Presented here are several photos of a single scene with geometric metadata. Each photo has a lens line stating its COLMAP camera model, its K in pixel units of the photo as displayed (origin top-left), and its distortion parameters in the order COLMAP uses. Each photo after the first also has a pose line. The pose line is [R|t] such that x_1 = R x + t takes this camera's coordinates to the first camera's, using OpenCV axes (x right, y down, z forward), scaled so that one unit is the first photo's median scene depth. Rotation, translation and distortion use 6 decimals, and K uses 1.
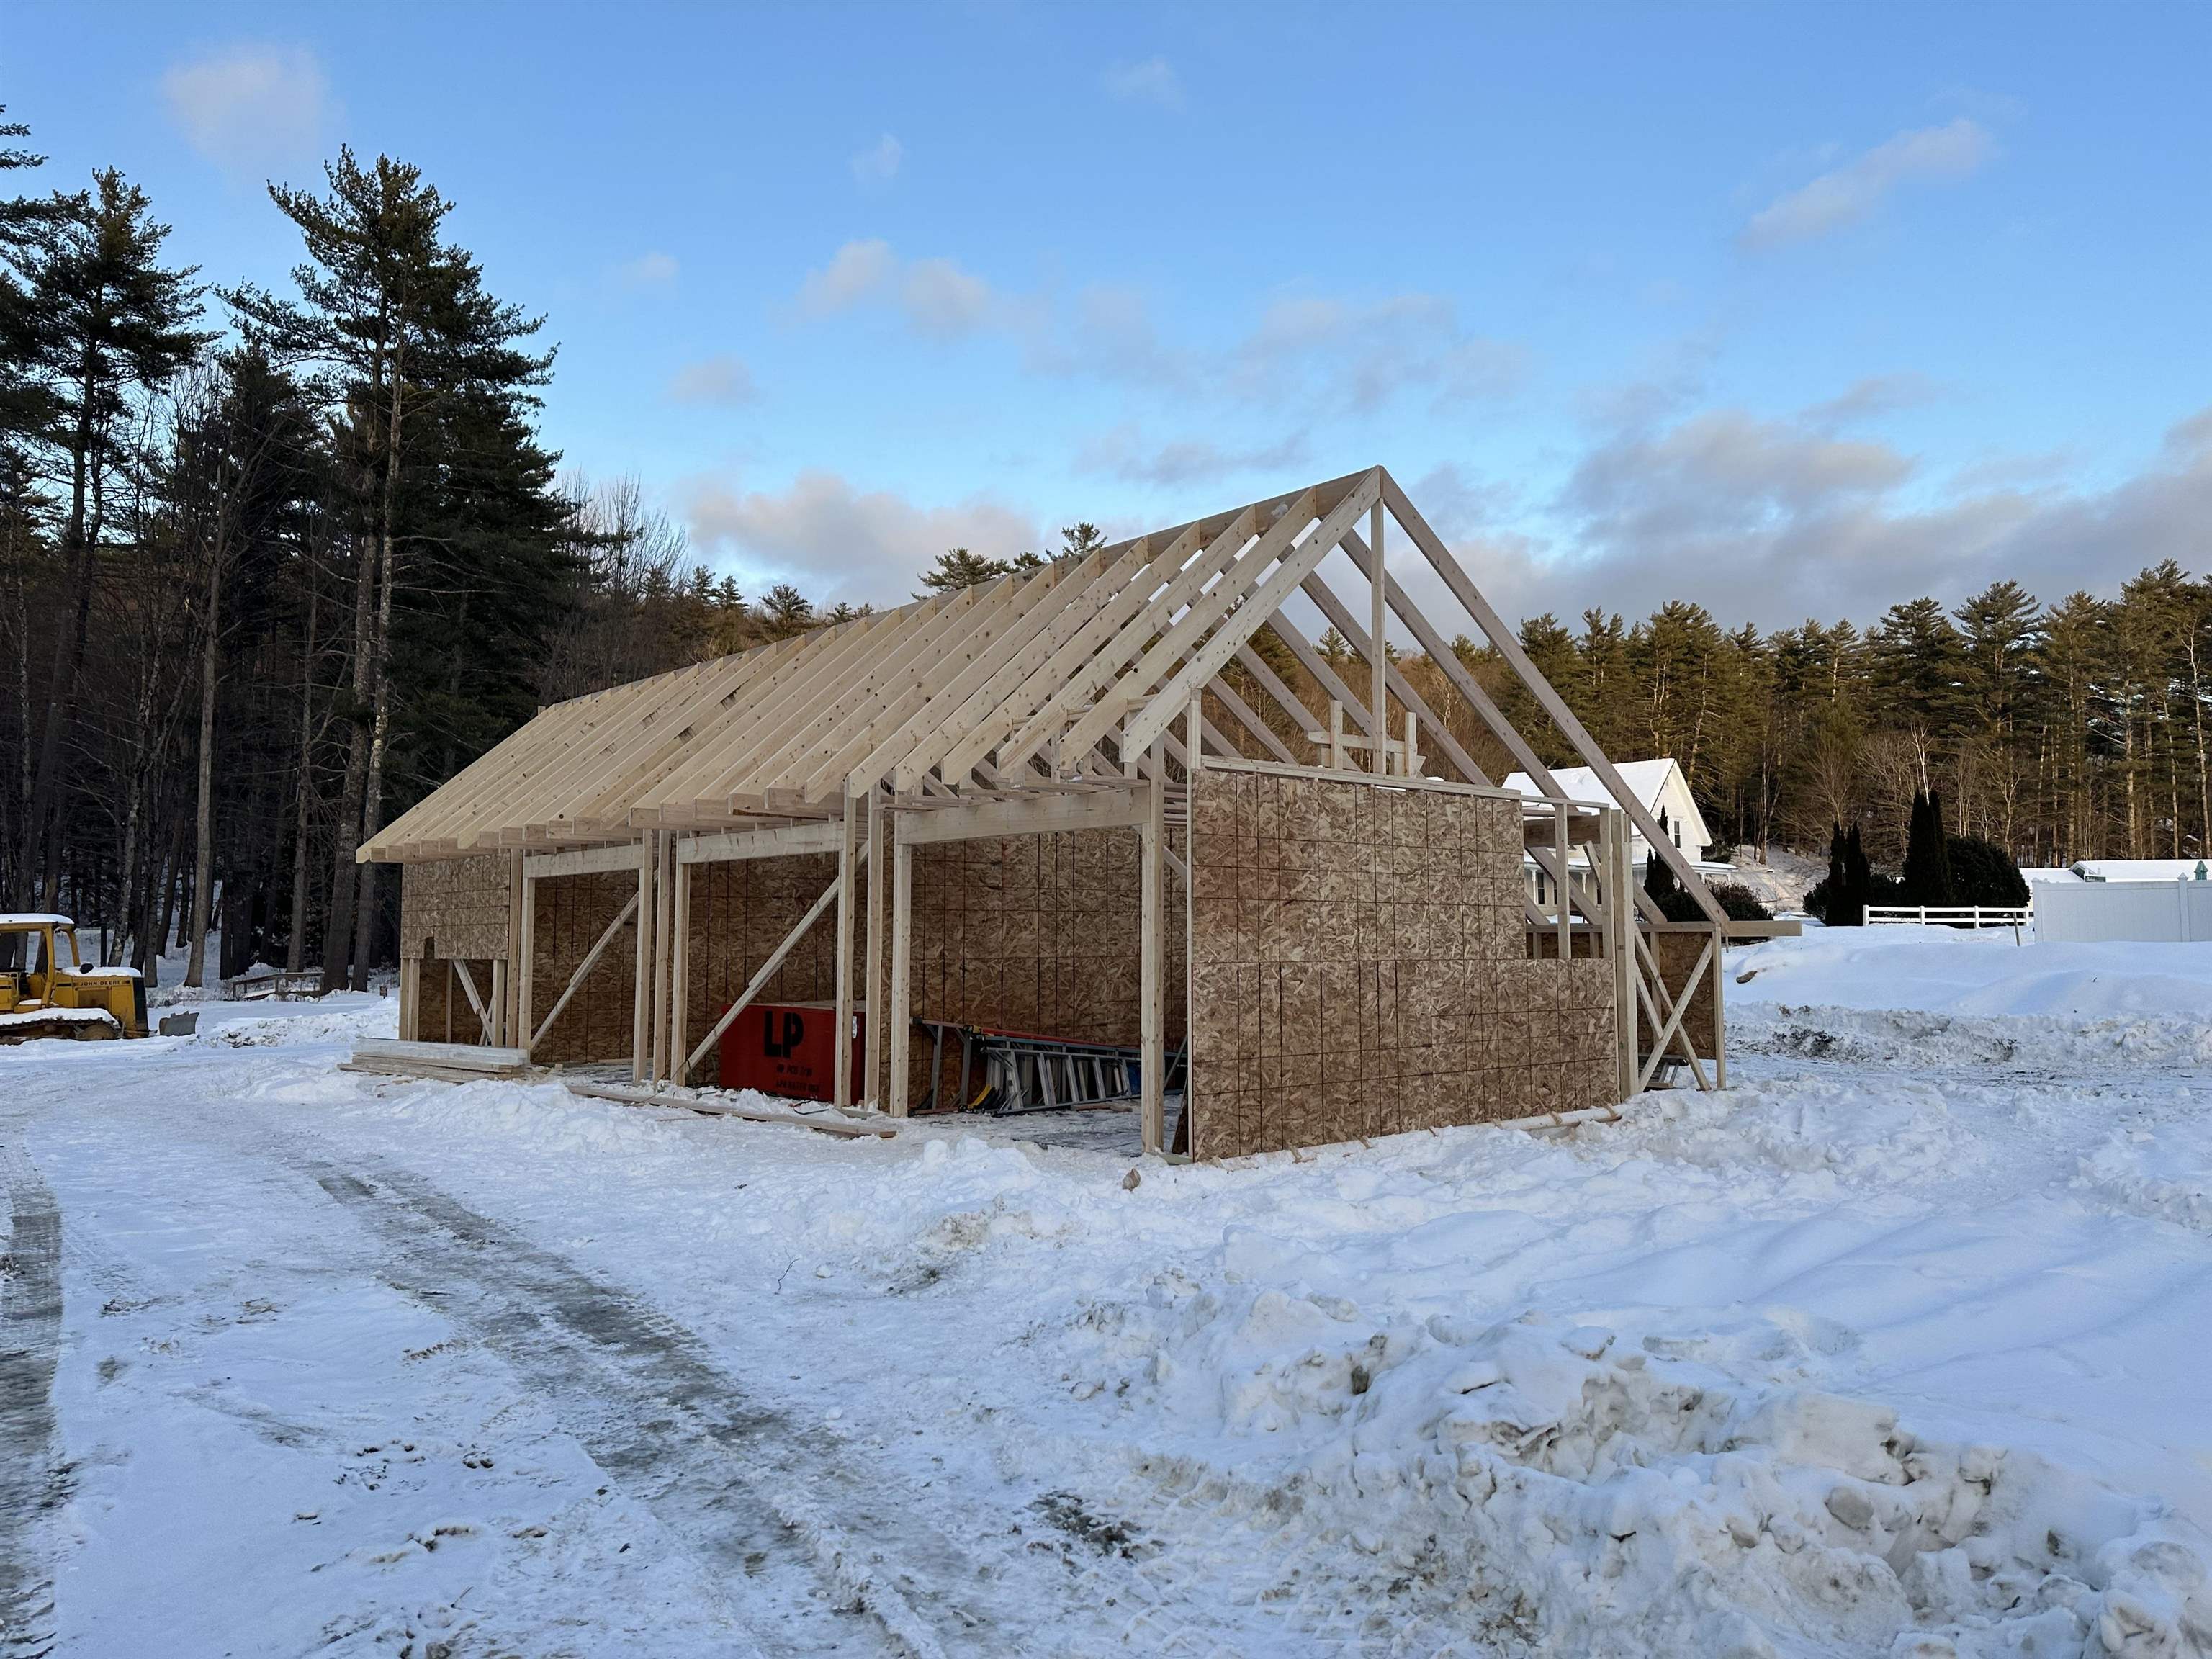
lens RADIAL K [[1557.6, 0, 1104.9], [0, 1557.6, 849.2], [0, 0, 1]] dist [0.013625, -0.007187]
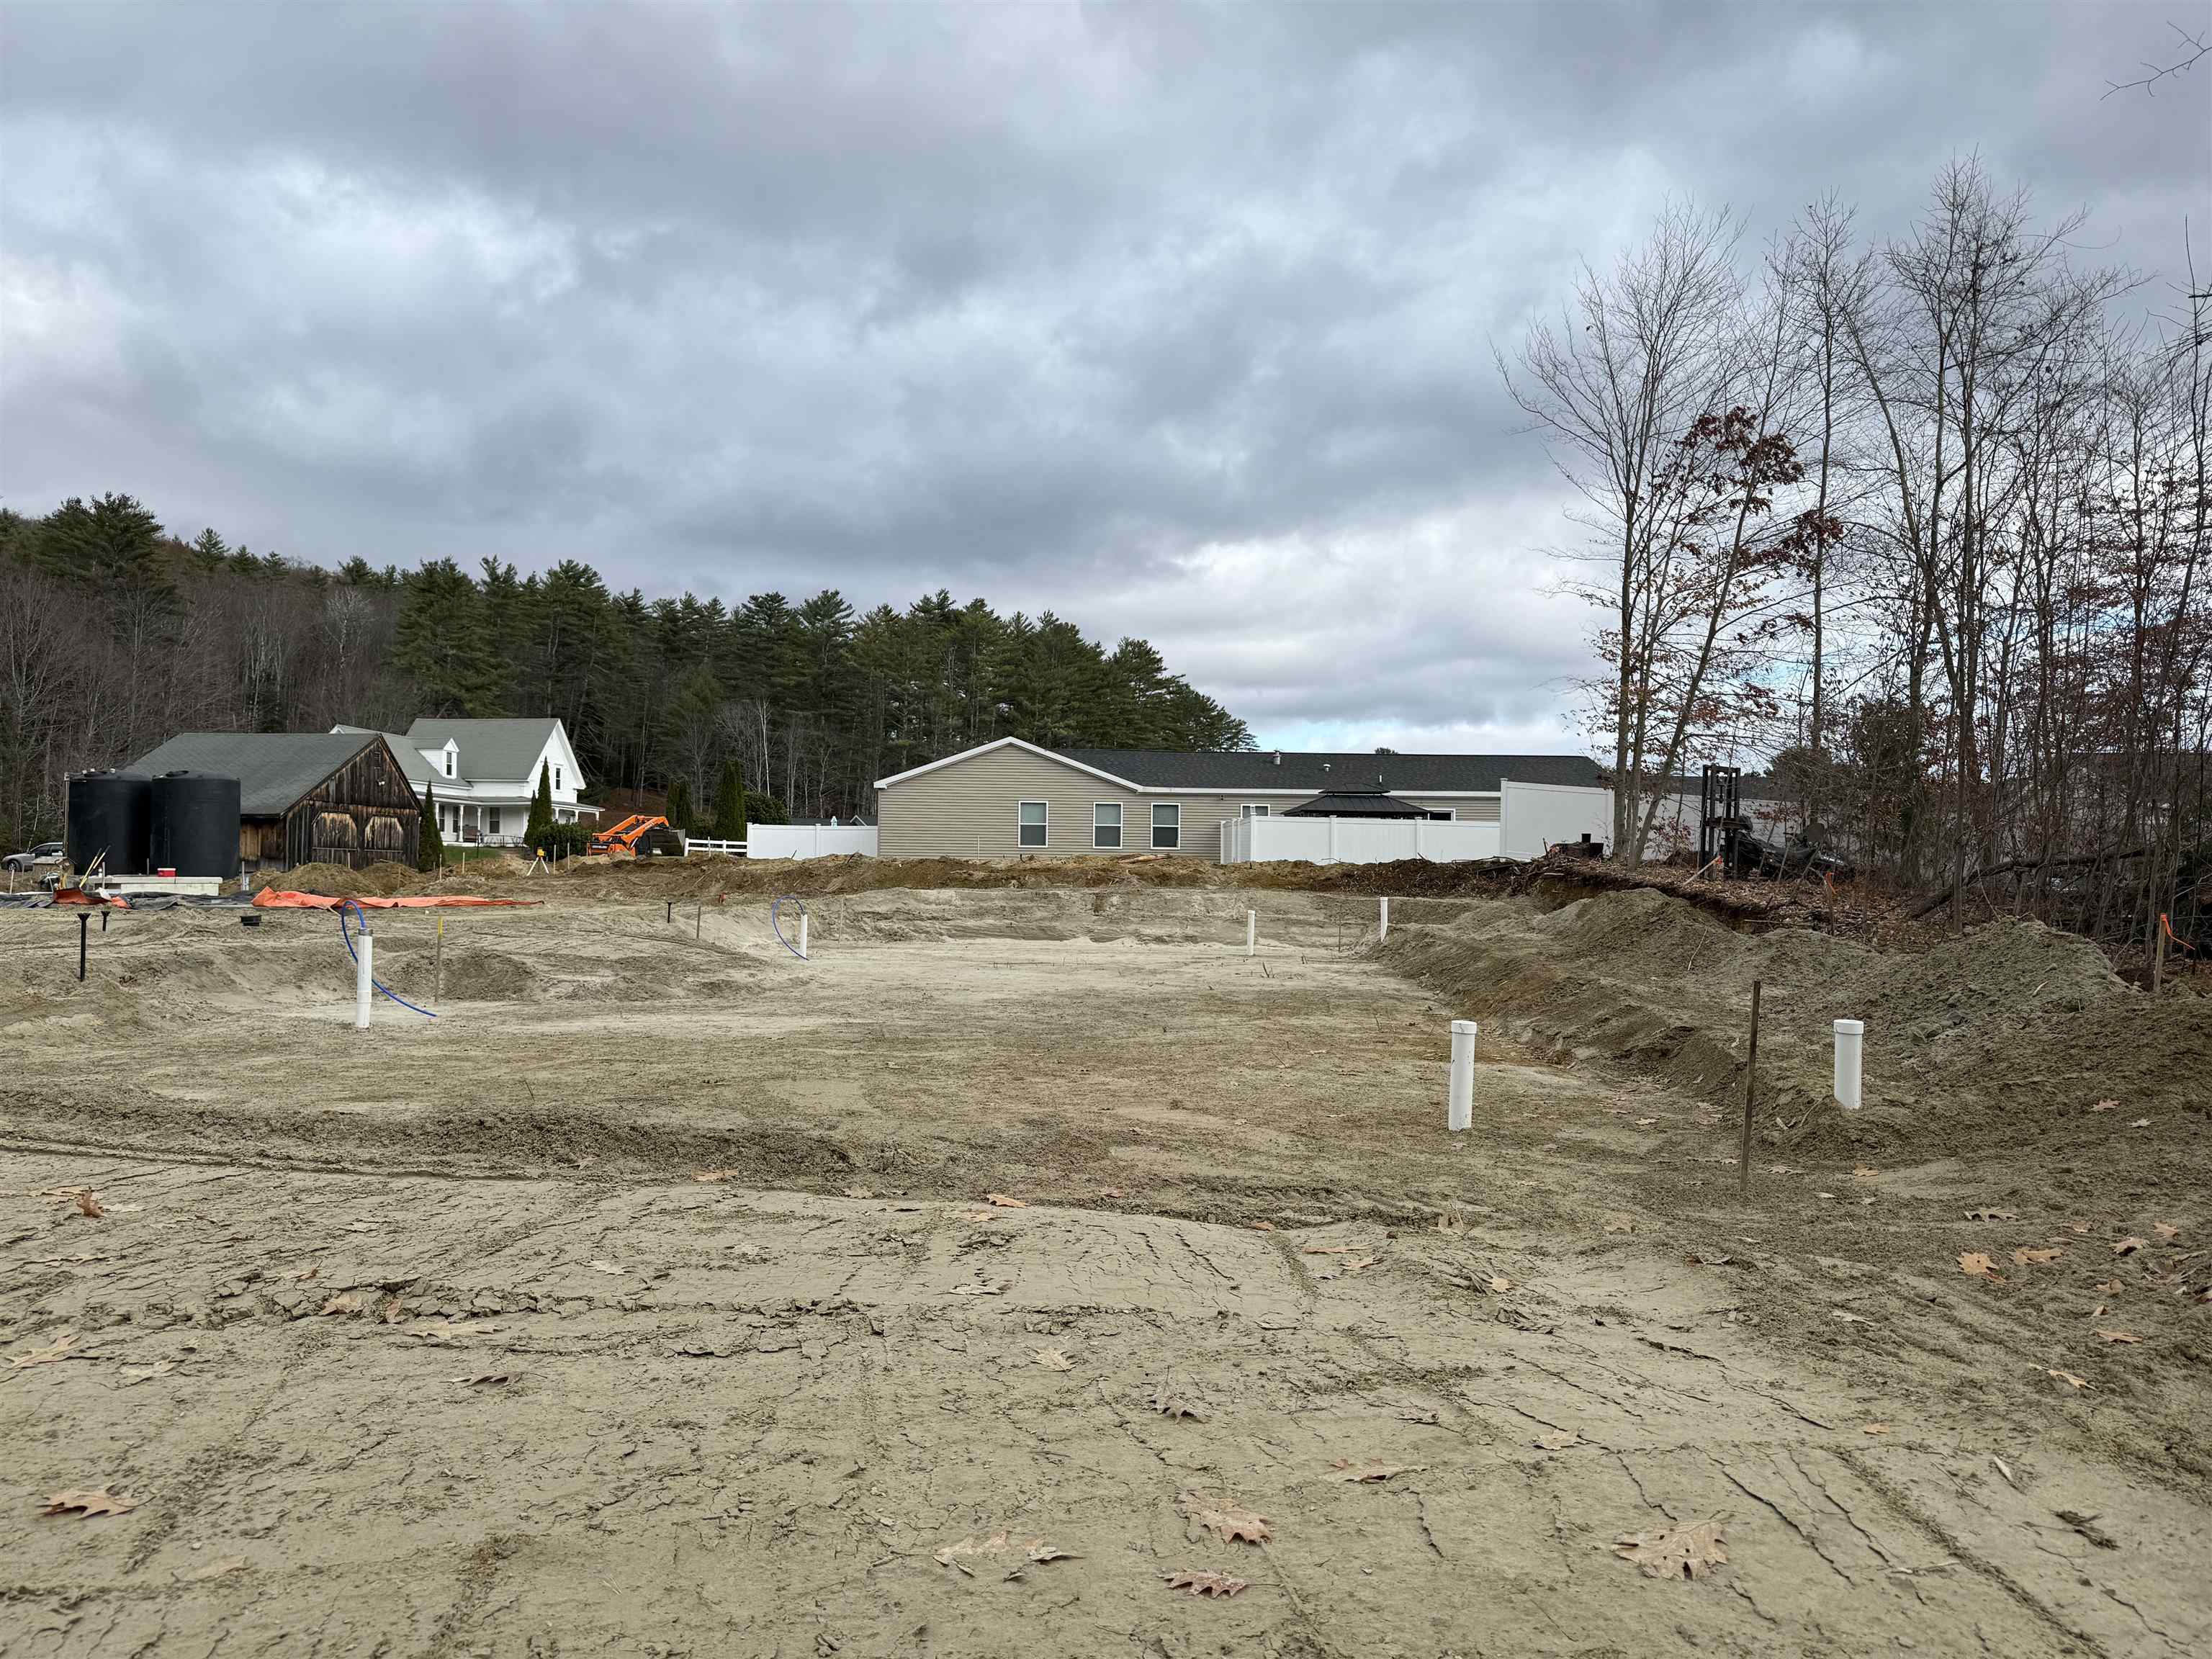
lens RADIAL K [[1561.3, 0, 1100.7], [0, 1561.3, 847.0], [0, 0, 1]] dist [0.075260, -0.093363]
pose [[0.777836, 0.027165, 0.627880, -0.038071], [-0.051689, 0.998446, 0.020836, -0.001773], [-0.626338, -0.048661, 0.778031, -0.116319]]
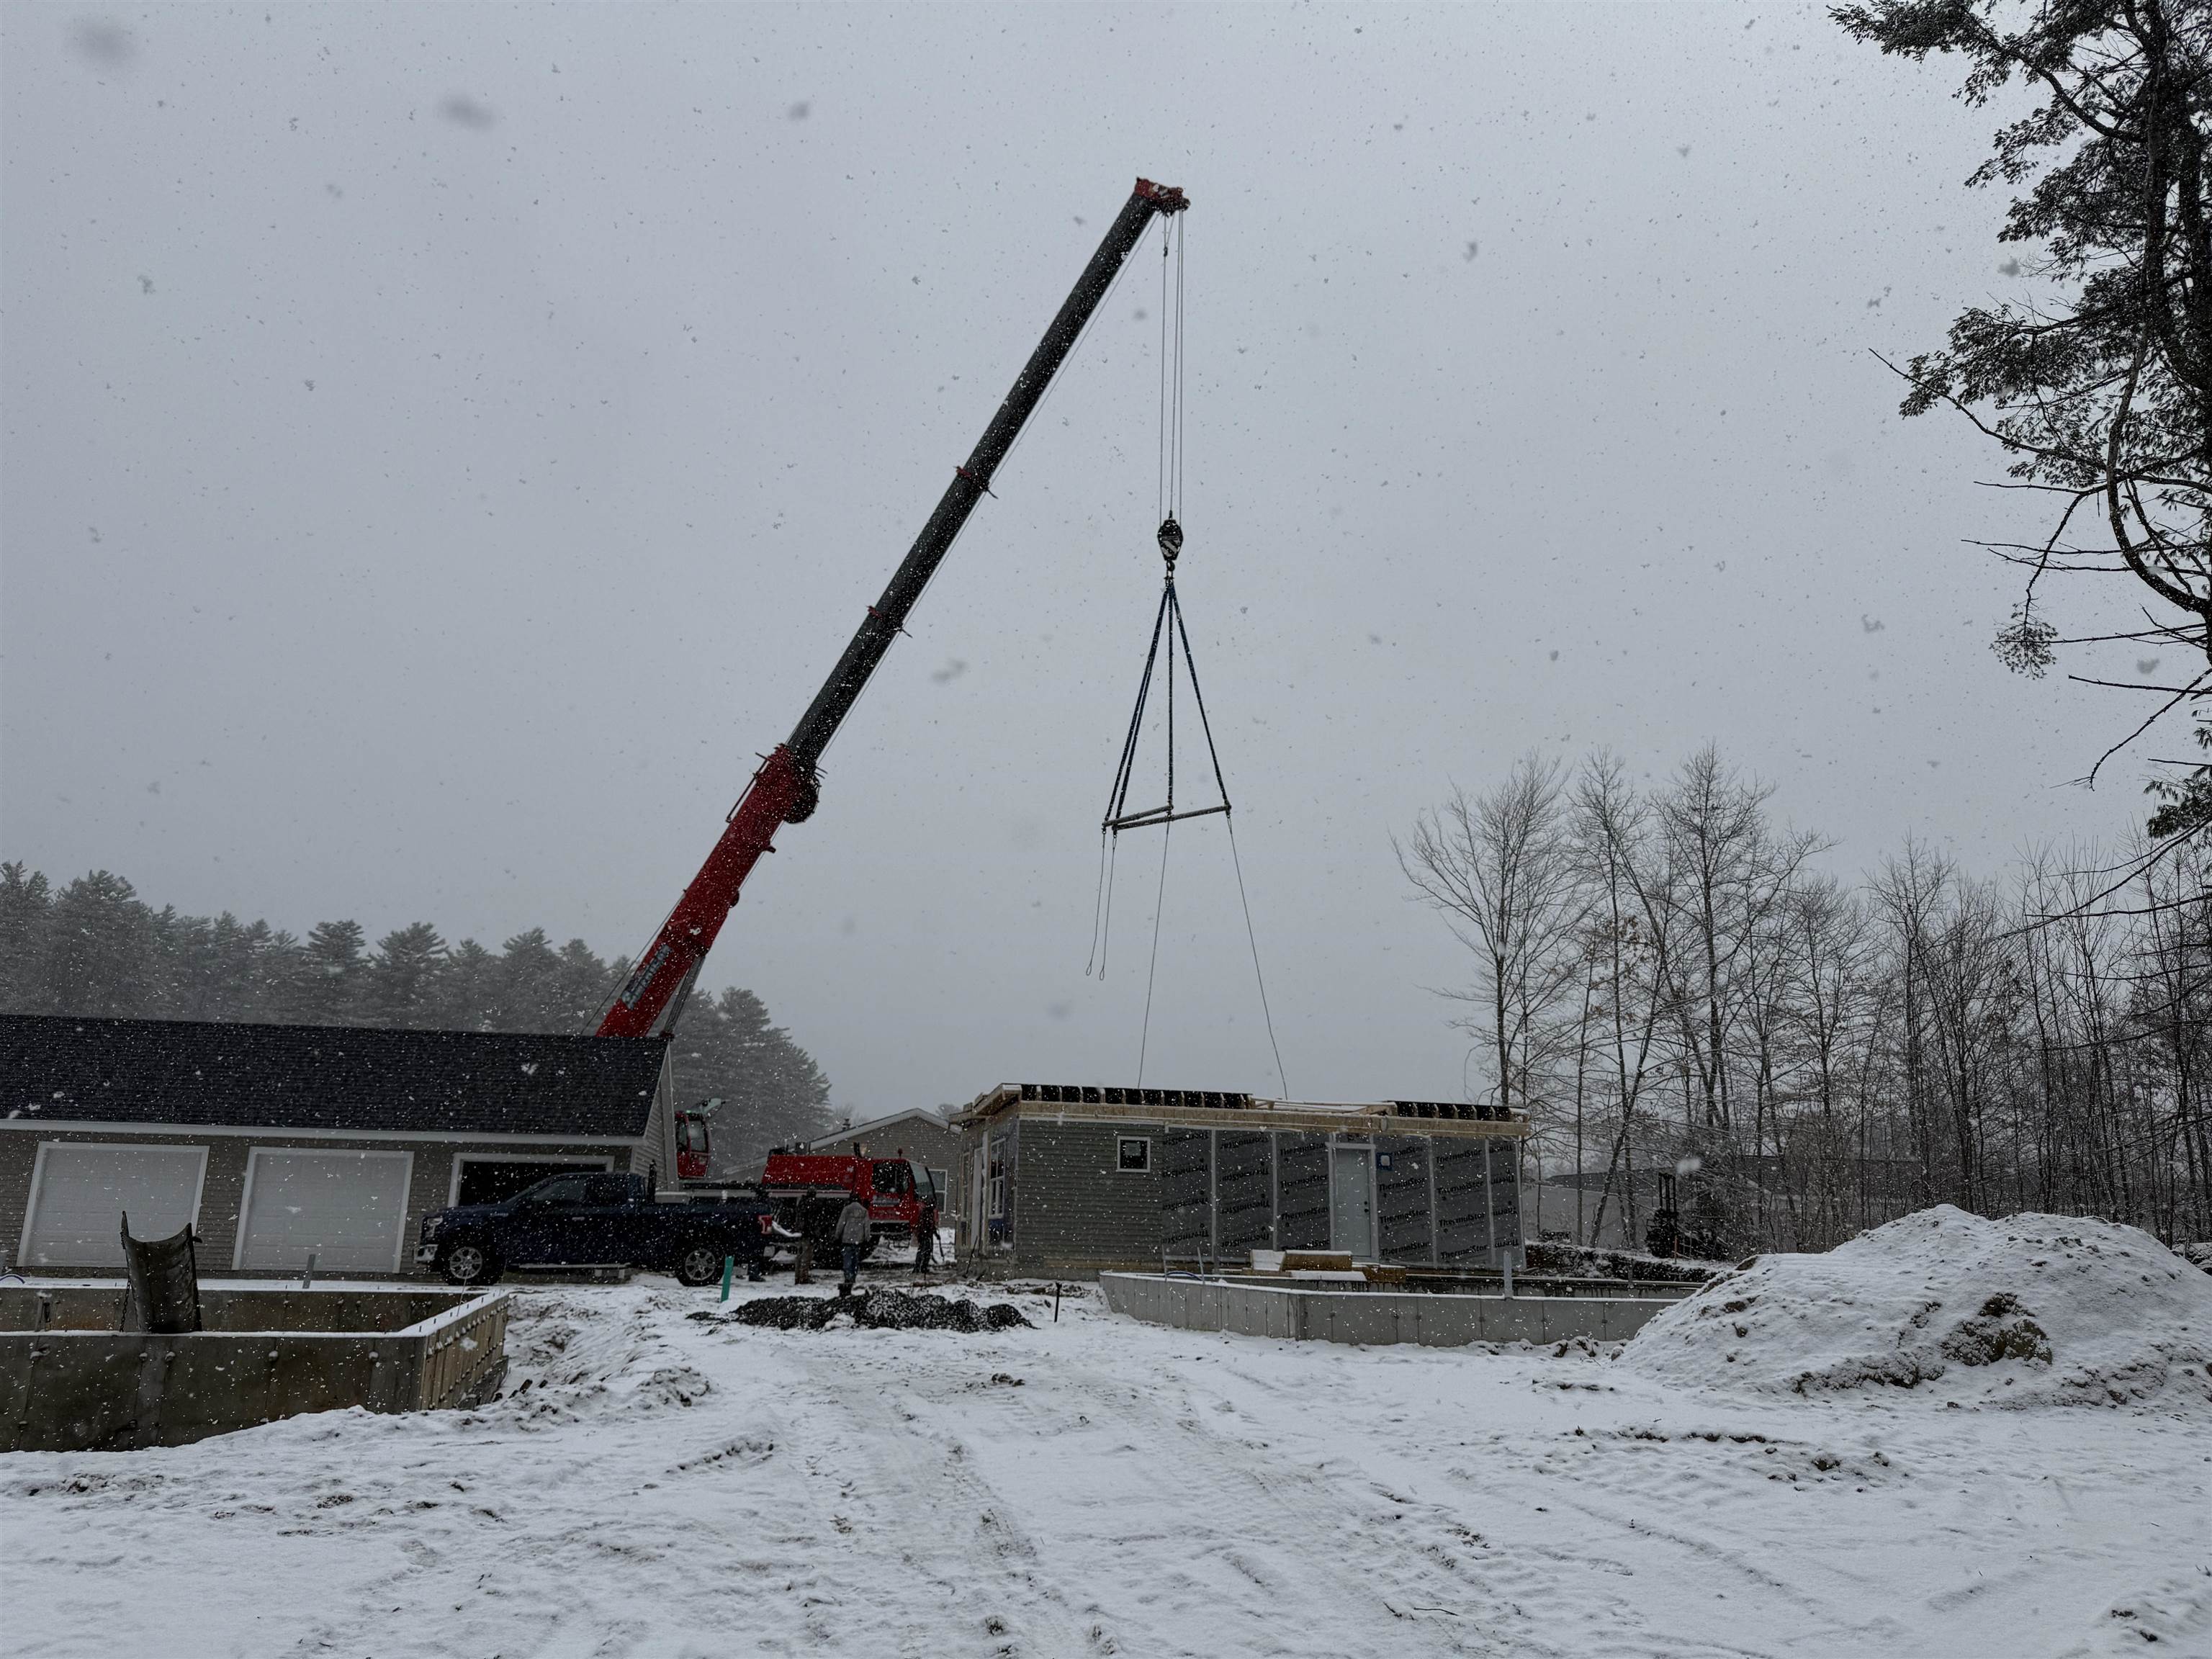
lens RADIAL K [[1561.3, 0, 1094.8], [0, 1561.3, 822.7], [0, 0, 1]] dist [0.075260, -0.093363]
pose [[0.551537, 0.233186, 0.800894, -0.117498], [-0.071961, 0.969853, -0.232824, -0.000954], [-0.831041, 0.070778, 0.551690, -0.088970]]
